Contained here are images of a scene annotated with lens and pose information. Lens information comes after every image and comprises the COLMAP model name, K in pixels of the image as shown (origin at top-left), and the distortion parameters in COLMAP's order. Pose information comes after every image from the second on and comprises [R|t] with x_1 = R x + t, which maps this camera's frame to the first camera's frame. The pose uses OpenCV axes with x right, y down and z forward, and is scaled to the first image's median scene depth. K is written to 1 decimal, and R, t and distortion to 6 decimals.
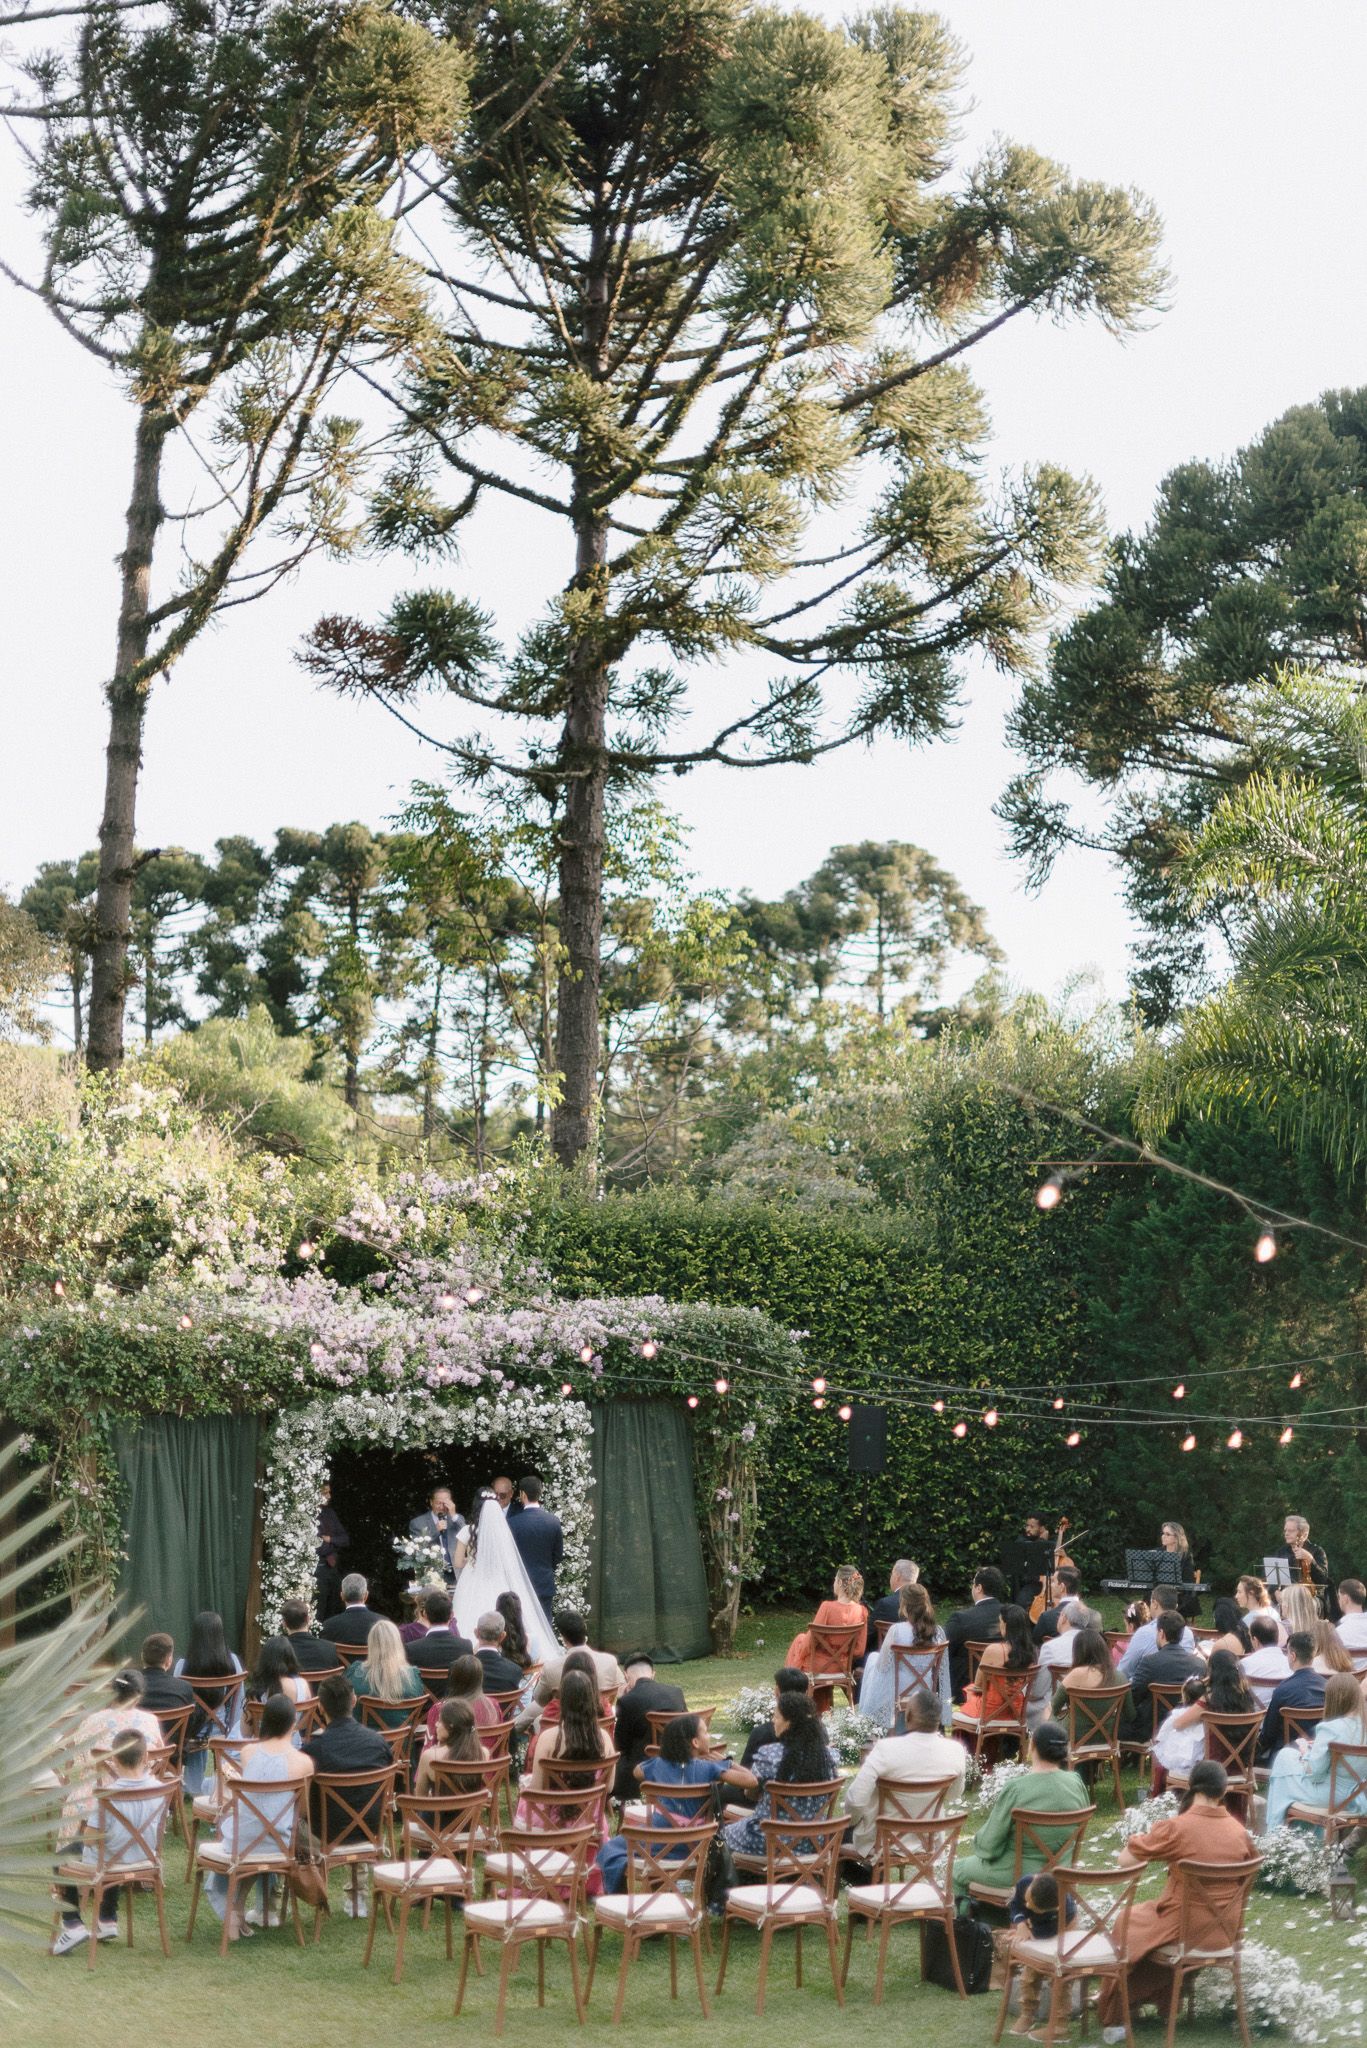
lens RADIAL K [[2990.0, 0, 683.2], [0, 2990.0, 1024.7], [0, 0, 1]] dist [0.003019, 0.000000]
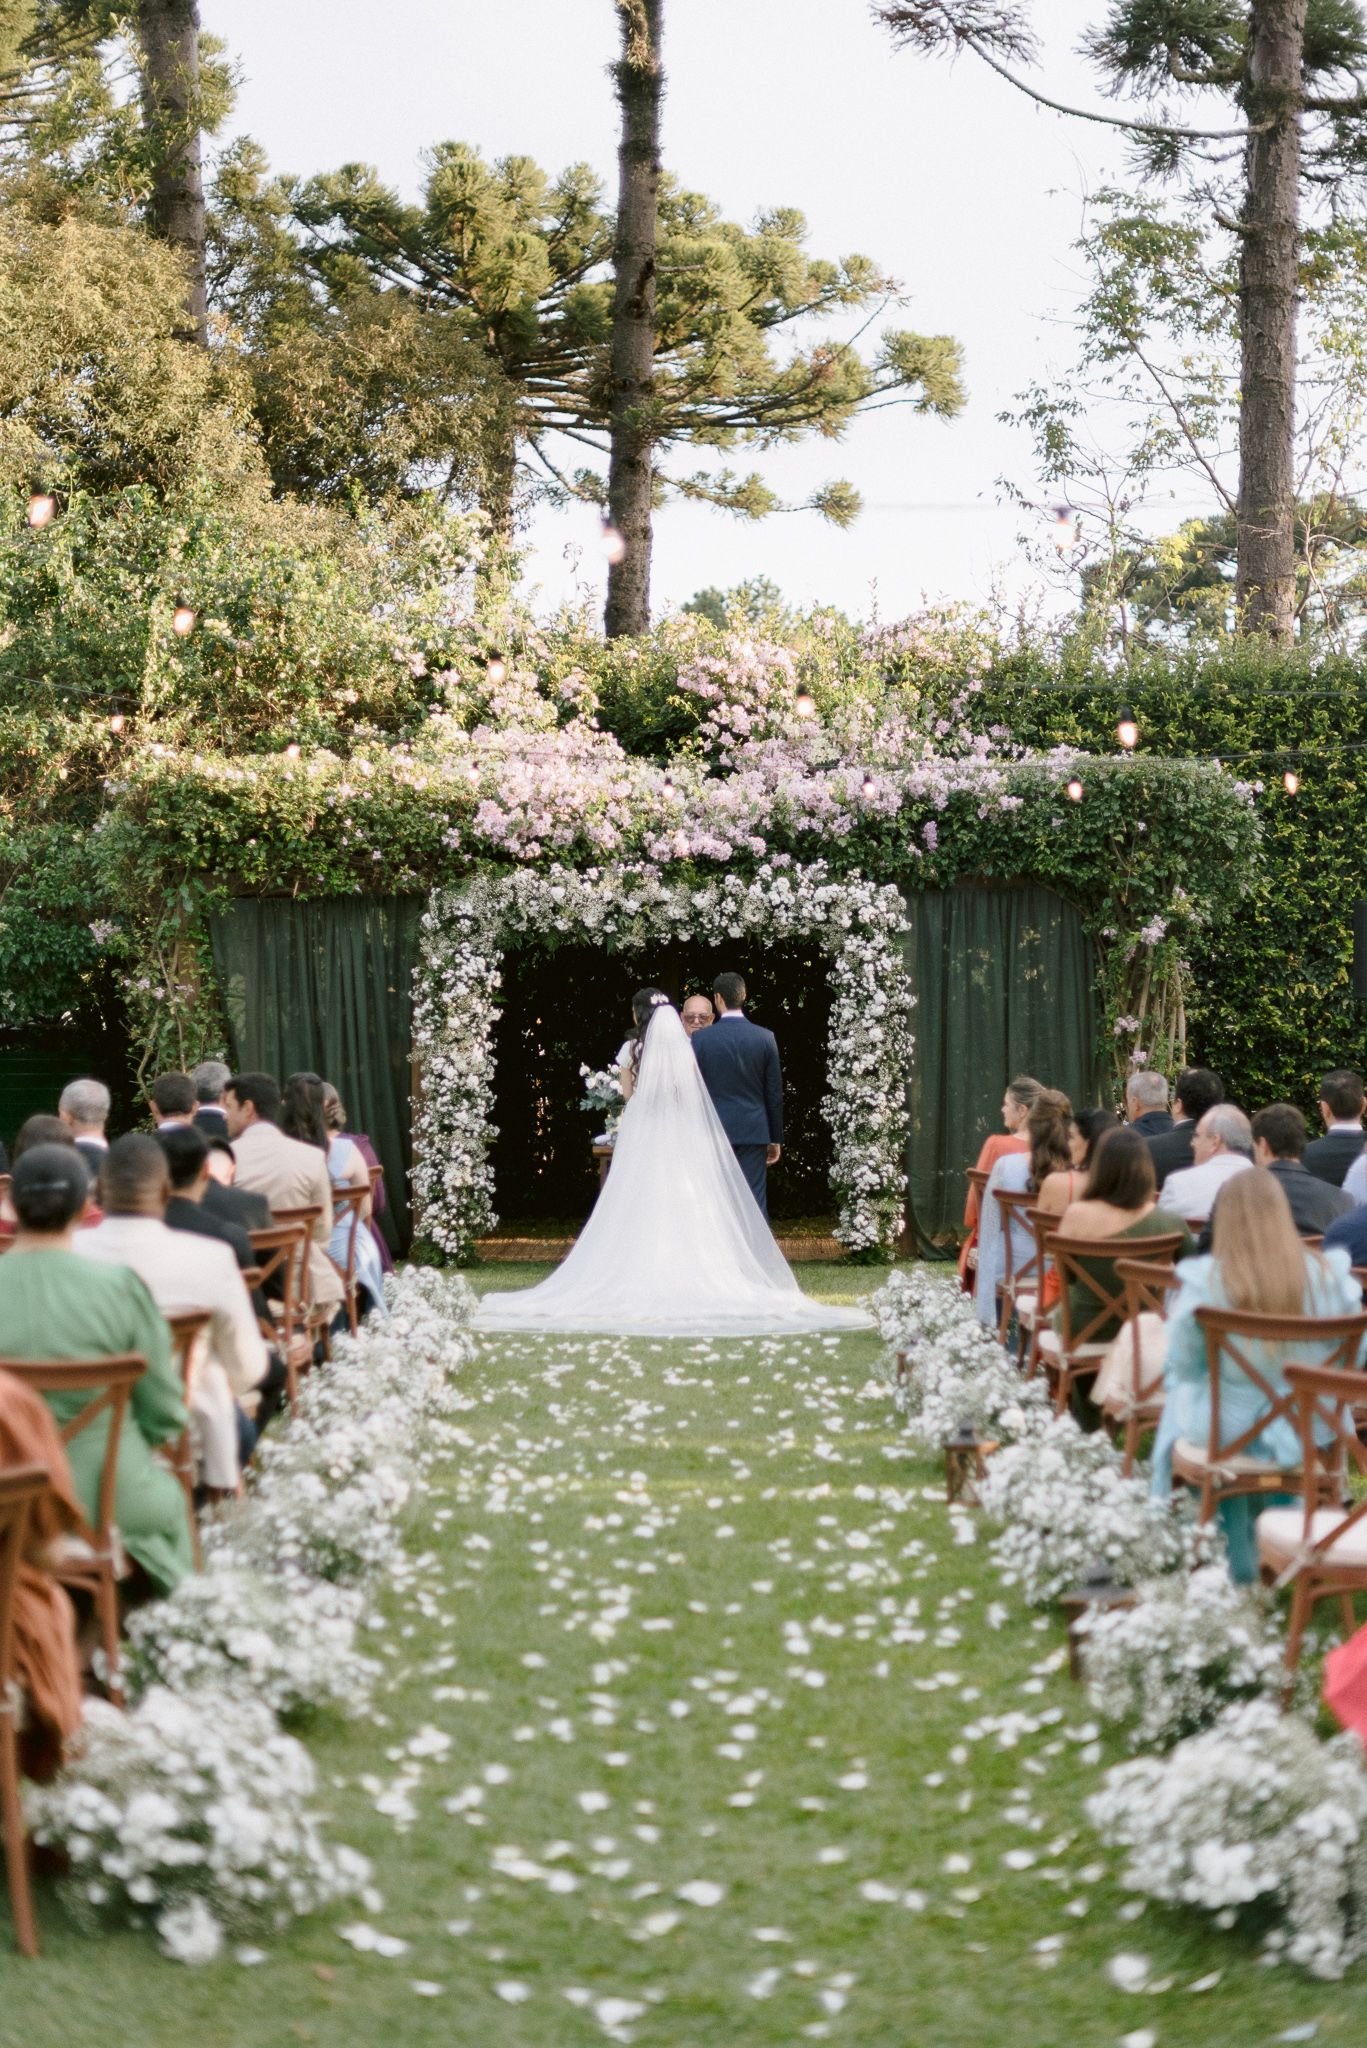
lens RADIAL K [[2990.0, 0, 683.9], [0, 2990.0, 1023.5], [0, 0, 1]] dist [0.003019, 0.000000]
pose [[0.904363, -0.001859, -0.426760, 0.222953], [0.040644, 0.995820, 0.081794, 0.102599], [0.424824, -0.091317, 0.900658, 0.367051]]
